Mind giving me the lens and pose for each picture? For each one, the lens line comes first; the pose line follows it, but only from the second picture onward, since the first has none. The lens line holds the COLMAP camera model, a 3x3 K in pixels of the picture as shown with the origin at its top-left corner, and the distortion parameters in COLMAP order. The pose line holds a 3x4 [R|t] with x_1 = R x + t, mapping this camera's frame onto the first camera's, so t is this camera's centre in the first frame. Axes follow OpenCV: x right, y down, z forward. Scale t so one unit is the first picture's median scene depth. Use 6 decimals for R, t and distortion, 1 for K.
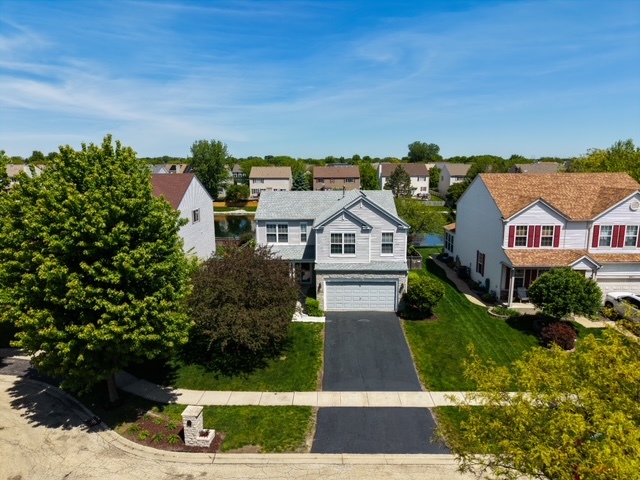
lens RADIAL K [[417.6, 0, 320.0], [0, 417.6, 240.0], [0, 0, 1]] dist [0.081946, -0.079112]
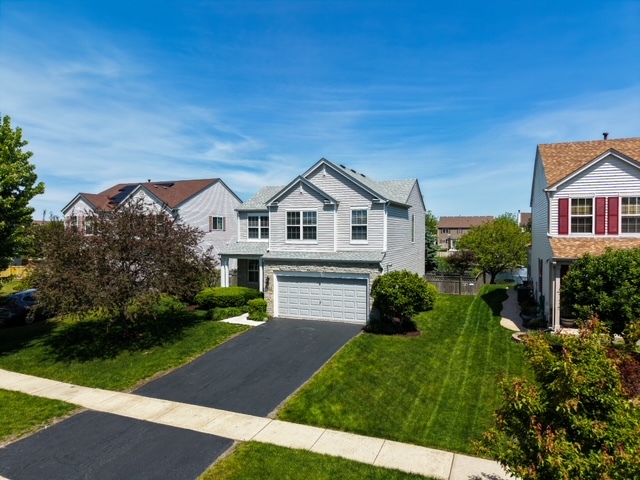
lens RADIAL K [[417.6, 0, 320.0], [0, 417.6, 240.0], [0, 0, 1]] dist [0.081946, -0.079112]
pose [[0.932595, 0.011673, -0.360735, 0.354557], [-0.071238, 0.985768, -0.152271, 0.145006], [0.353824, 0.167705, 0.920154, 0.329535]]
